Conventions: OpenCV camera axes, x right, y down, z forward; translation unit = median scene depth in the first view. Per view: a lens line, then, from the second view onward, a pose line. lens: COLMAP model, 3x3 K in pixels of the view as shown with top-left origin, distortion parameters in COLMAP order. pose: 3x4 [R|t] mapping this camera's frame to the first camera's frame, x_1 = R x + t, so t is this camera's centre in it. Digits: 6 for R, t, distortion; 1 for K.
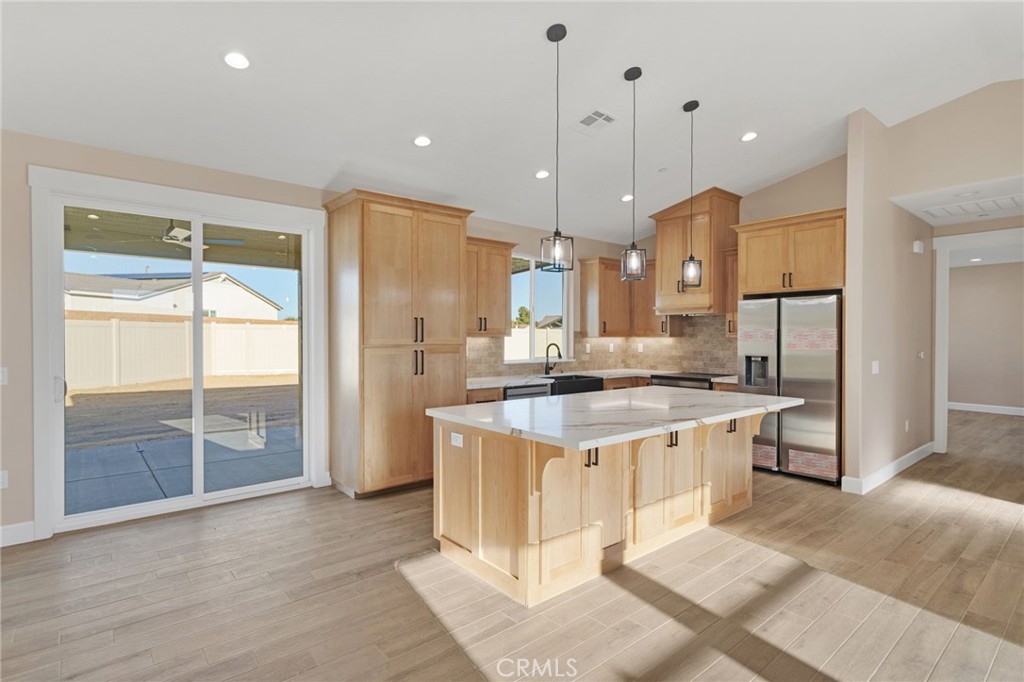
lens RADIAL K [[493.3, 0, 509.8], [0, 493.3, 335.4], [0, 0, 1]] dist [-0.000880, 0.000605]
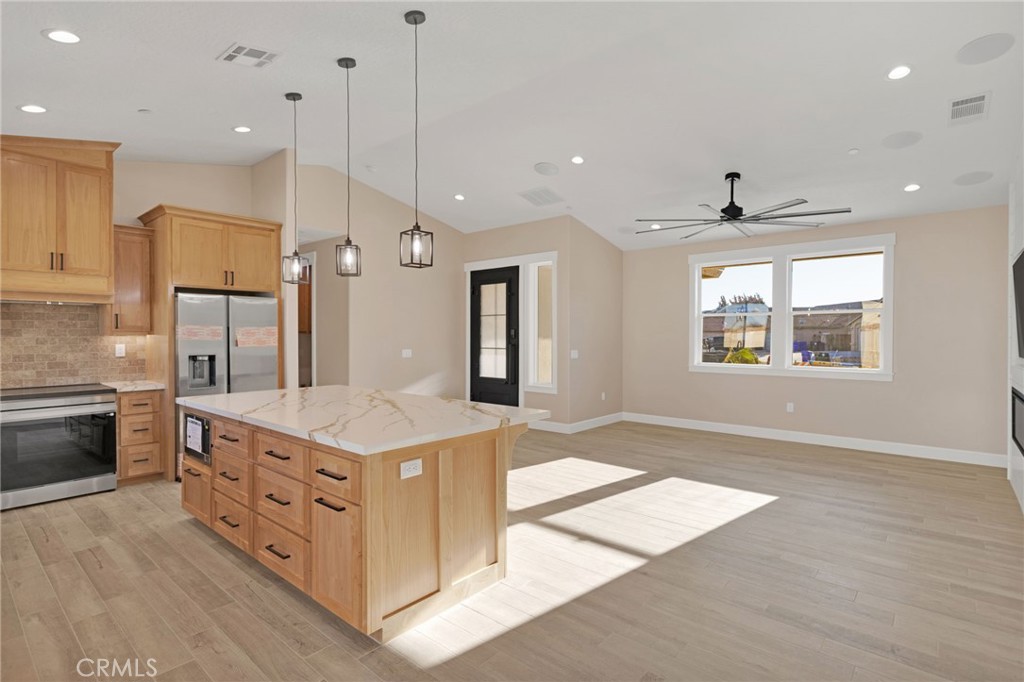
lens RADIAL K [[512.9, 0, 512.0], [0, 512.9, 341.0], [0, 0, 1]] dist [-0.000910, 0.000080]
pose [[-0.170040, -0.015068, 0.985322, -0.574363], [-0.003624, 0.999886, 0.014665, -0.001016], [-0.985430, -0.001077, -0.170075, 0.610960]]
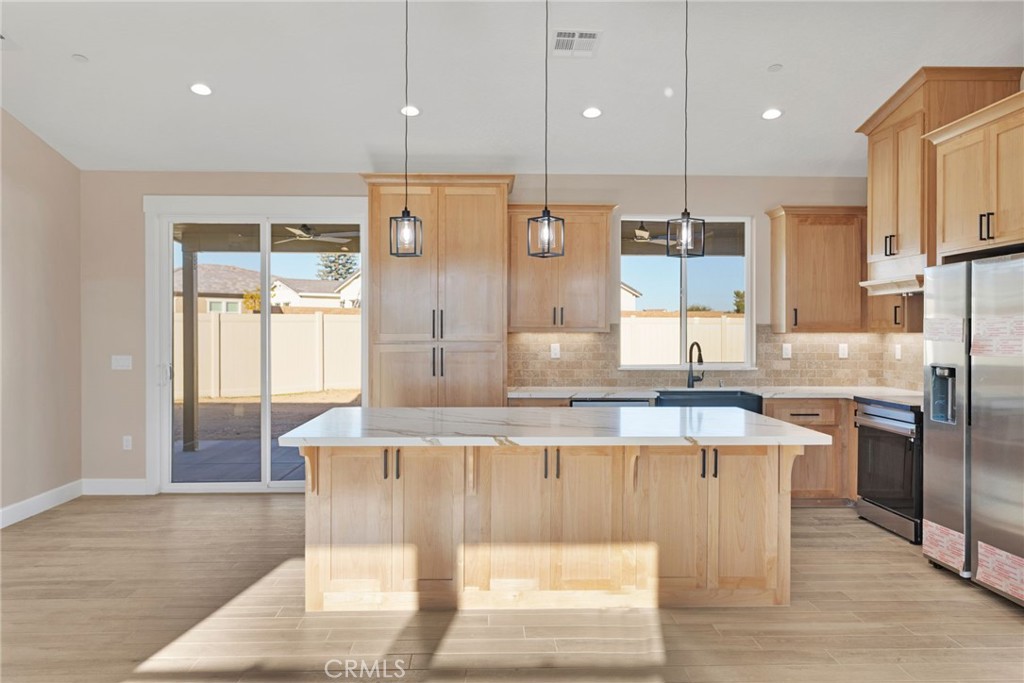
lens RADIAL K [[741.2, 0, 509.8], [0, 741.2, 332.3], [0, 0, 1]] dist [0.005581, 0.002792]
pose [[0.795232, -0.000410, -0.606305, 0.642011], [0.001527, 0.999998, 0.001327, 0.001214], [0.606303, -0.001981, 0.795231, 0.042007]]
